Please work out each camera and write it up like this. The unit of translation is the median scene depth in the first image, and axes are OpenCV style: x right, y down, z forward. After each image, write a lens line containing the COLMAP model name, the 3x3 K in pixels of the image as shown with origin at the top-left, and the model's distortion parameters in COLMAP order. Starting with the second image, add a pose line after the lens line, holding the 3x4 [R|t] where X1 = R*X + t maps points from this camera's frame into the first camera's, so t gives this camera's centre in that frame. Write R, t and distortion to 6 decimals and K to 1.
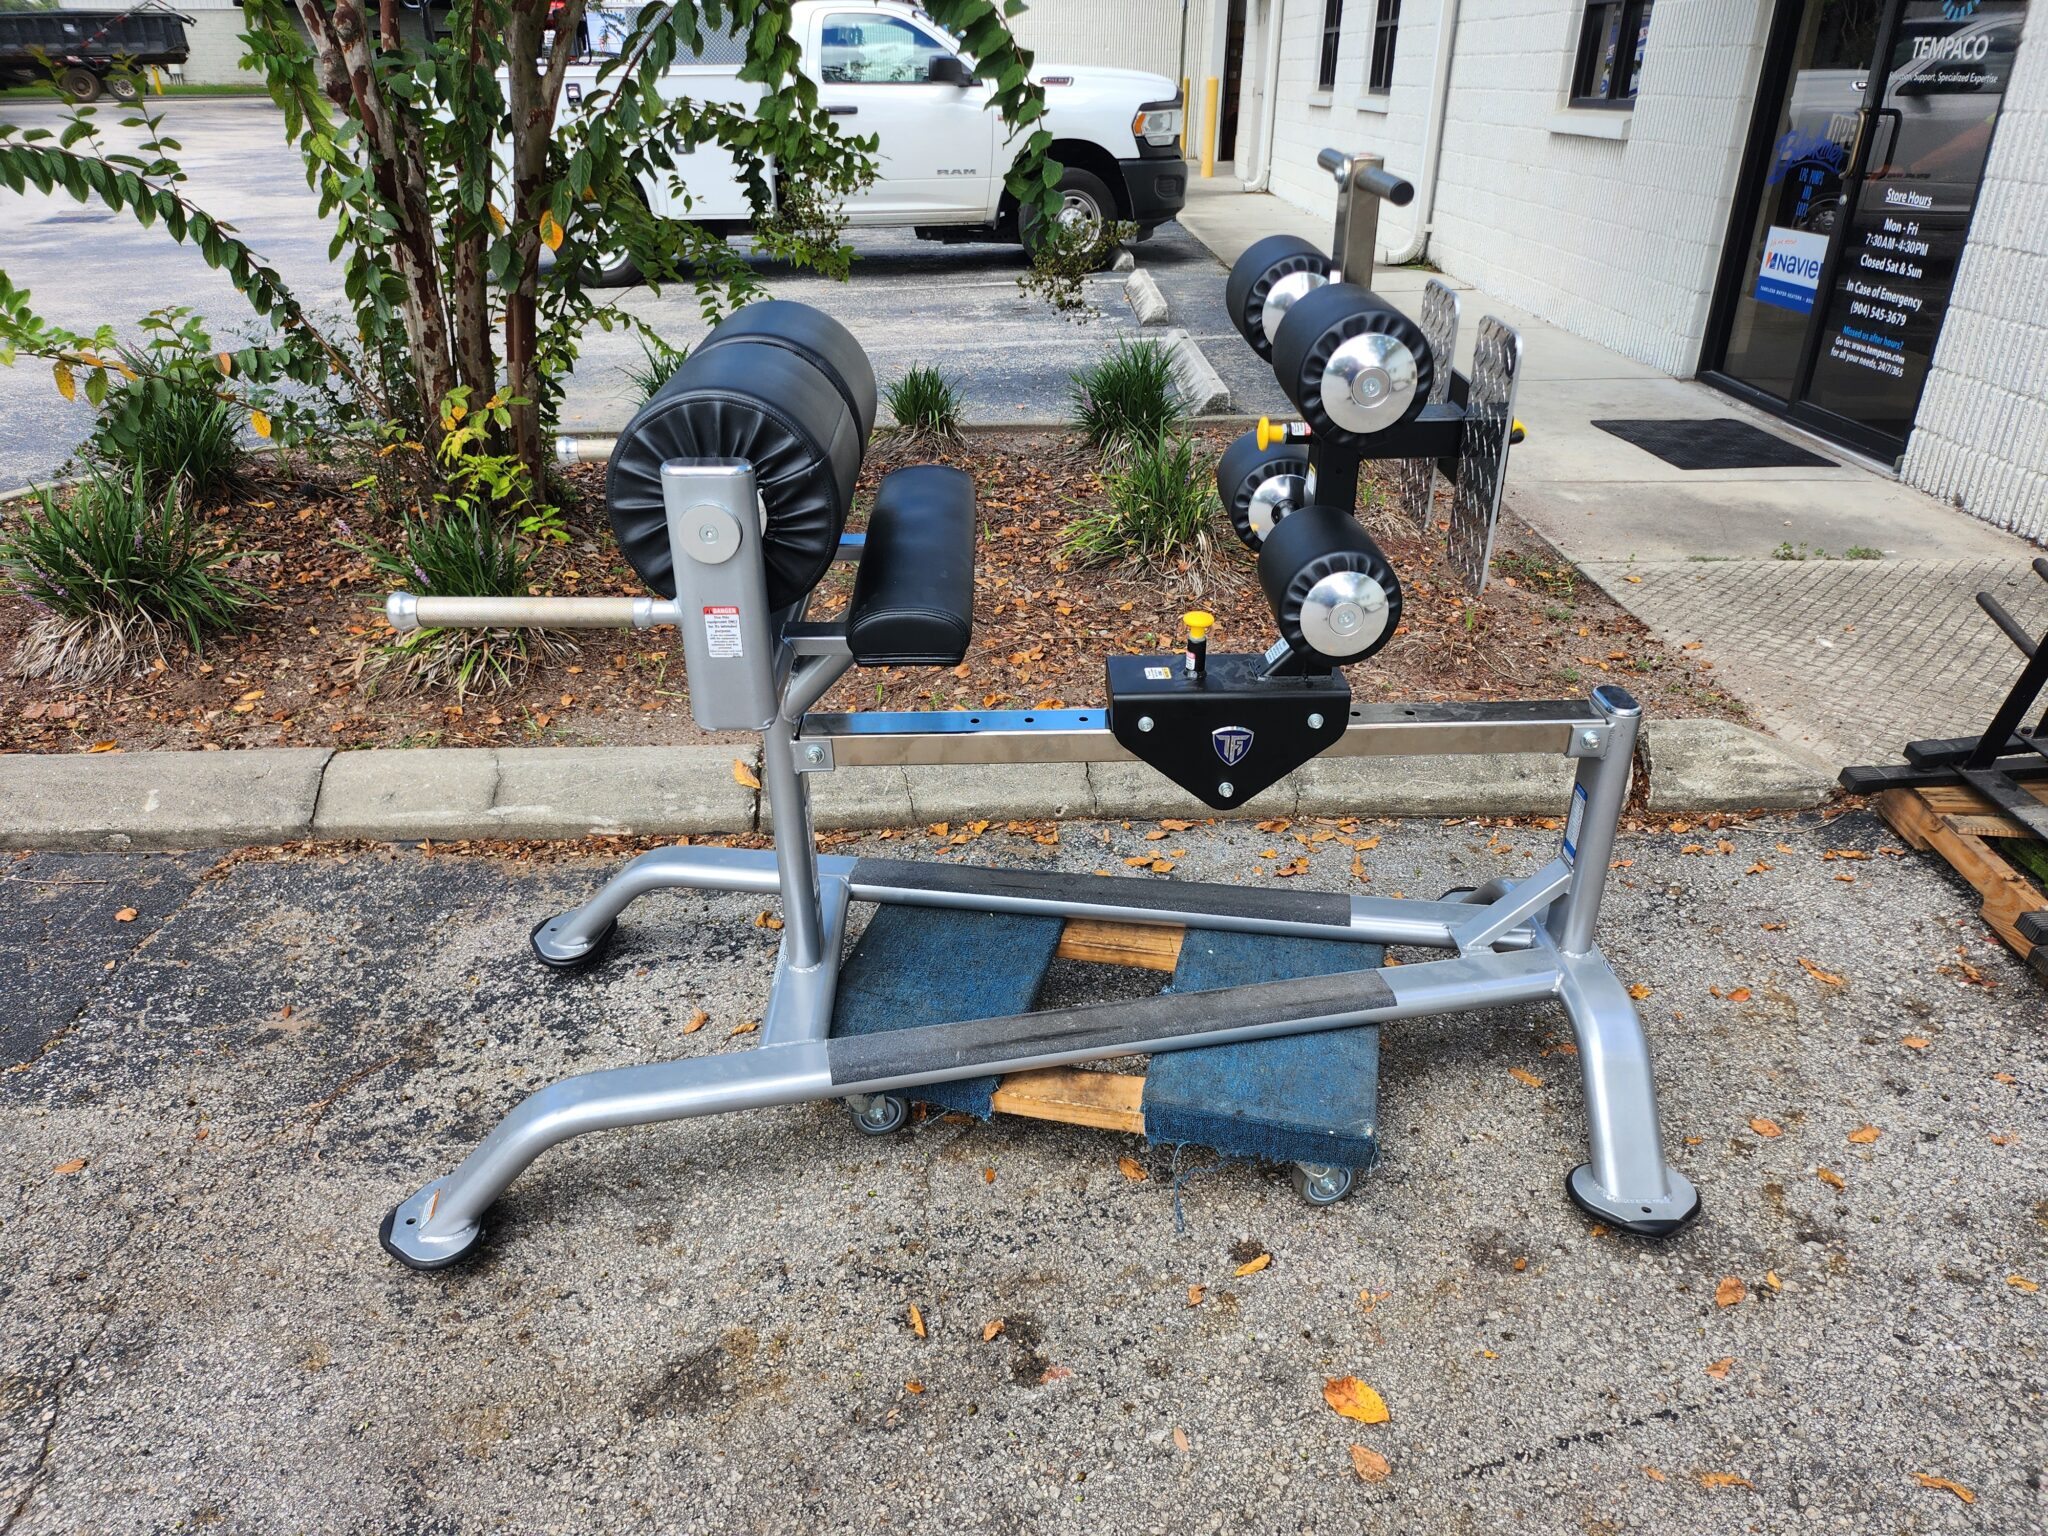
lens RADIAL K [[1430.6, 0, 1029.8], [0, 1430.6, 801.8], [0, 0, 1]] dist [0.064308, -0.063196]
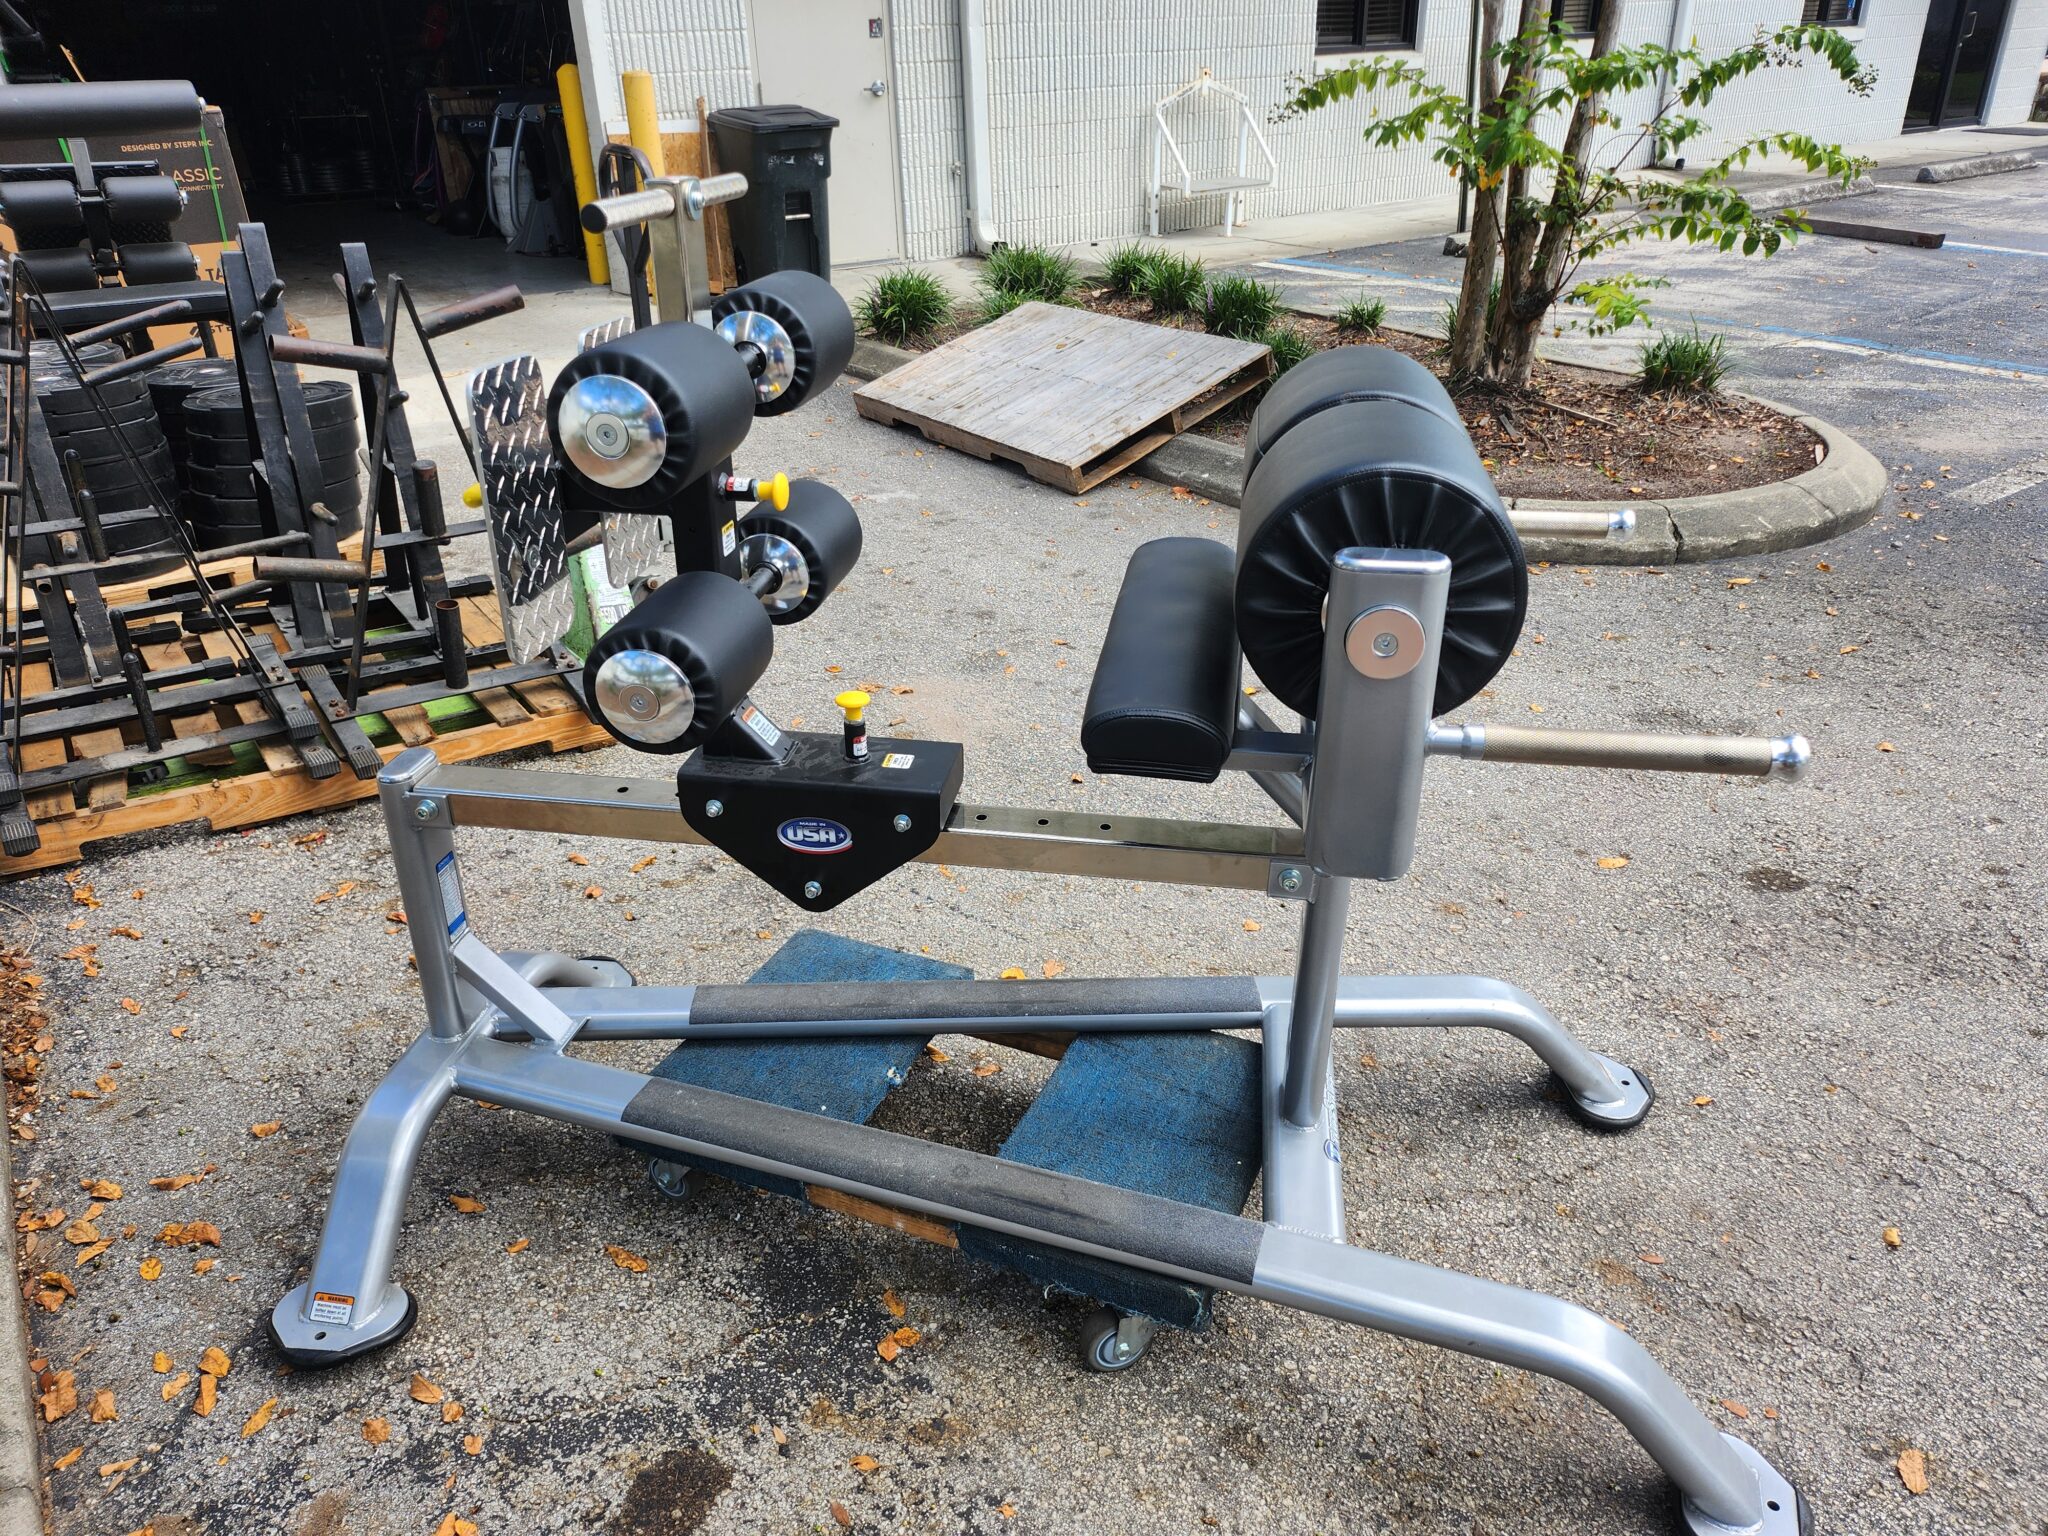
lens RADIAL K [[1430.6, 0, 1029.8], [0, 1430.6, 801.8], [0, 0, 1]] dist [0.064308, -0.063196]
pose [[-0.561826, -0.374906, 0.737426, -0.468648], [0.394461, 0.662139, 0.637160, -0.370554], [-0.727153, 0.648859, -0.224121, 0.729653]]
